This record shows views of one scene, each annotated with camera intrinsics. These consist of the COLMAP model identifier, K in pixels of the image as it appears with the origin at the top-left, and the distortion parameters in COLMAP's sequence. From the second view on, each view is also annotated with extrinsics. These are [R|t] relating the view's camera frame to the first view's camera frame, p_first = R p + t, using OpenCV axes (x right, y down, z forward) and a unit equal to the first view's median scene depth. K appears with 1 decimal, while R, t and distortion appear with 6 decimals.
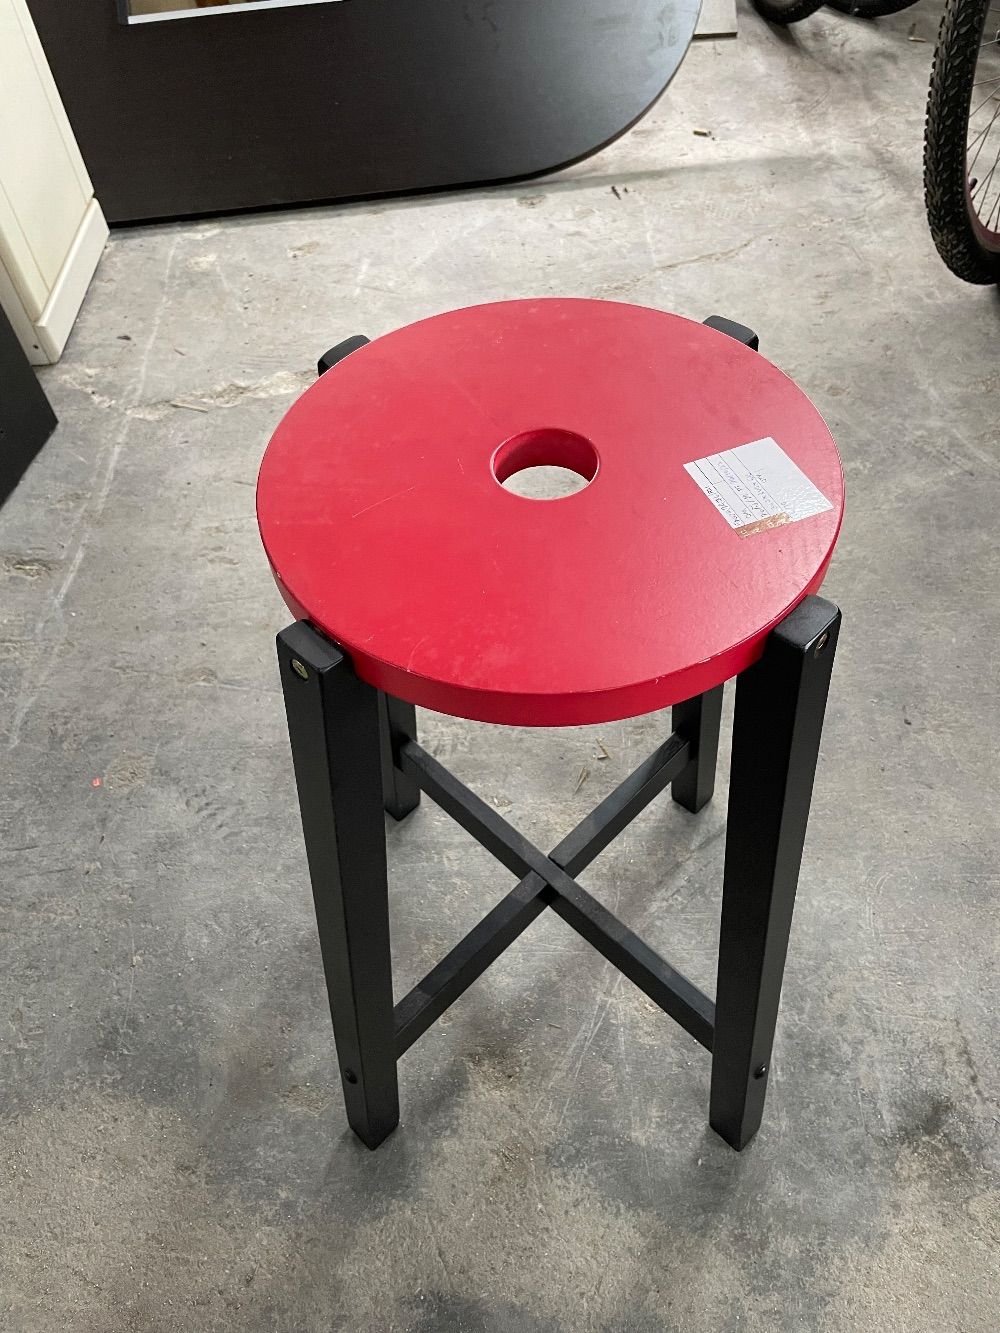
lens RADIAL K [[1016.9, 0, 502.5], [0, 1016.9, 665.8], [0, 0, 1]] dist [0.068140, -0.101228]
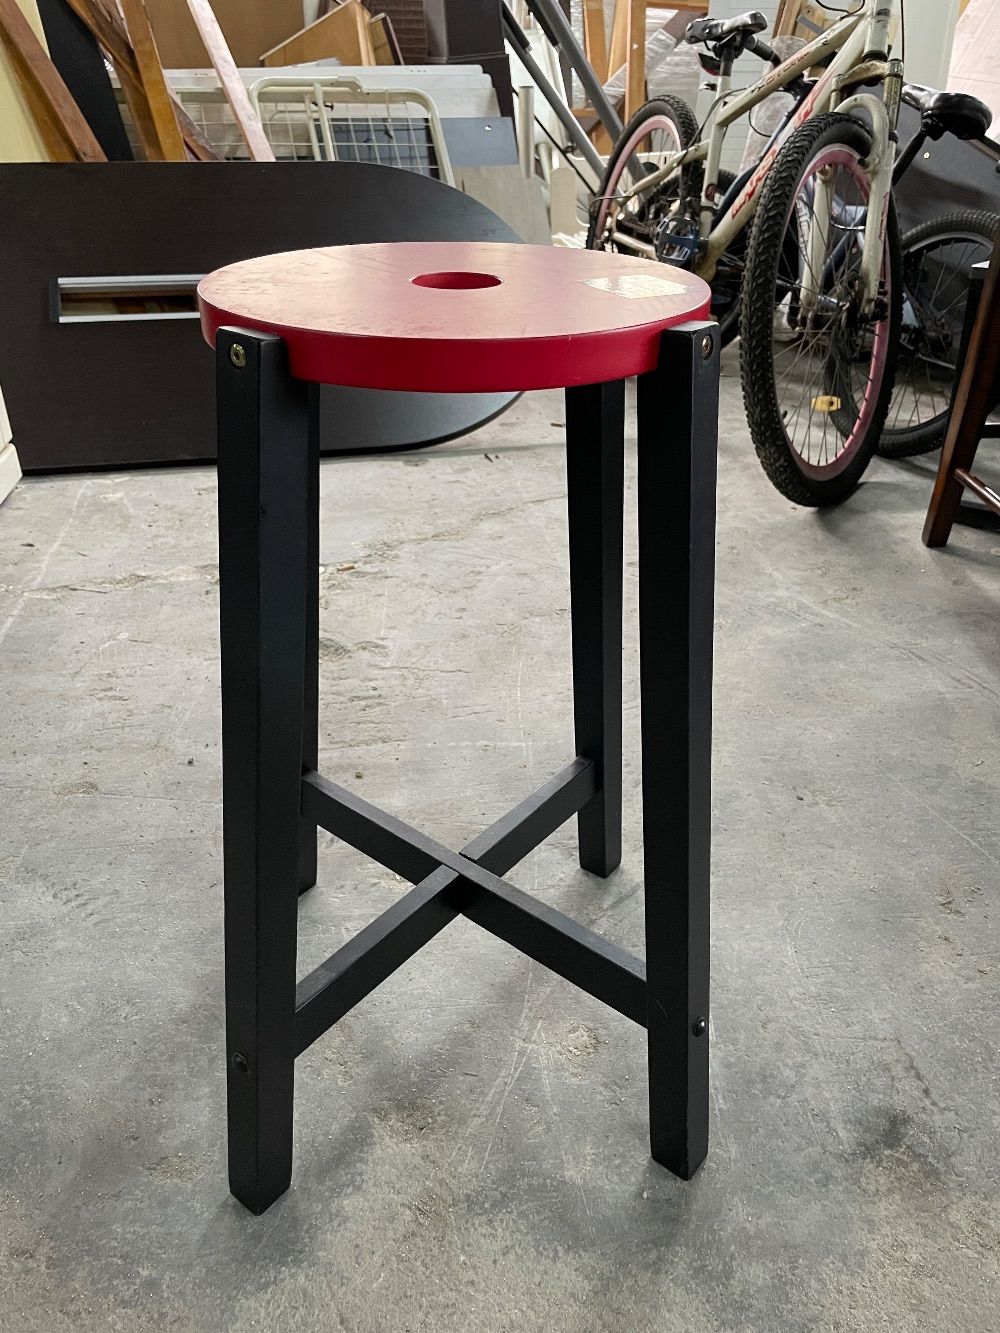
lens RADIAL K [[1016.9, 0, 500.4], [0, 1016.9, 658.5], [0, 0, 1]] dist [0.068140, -0.101228]
pose [[0.992985, -0.005156, 0.118129, -0.025430], [0.048140, 0.930129, -0.364065, 0.331644], [-0.107998, 0.367197, 0.923852, 0.043992]]
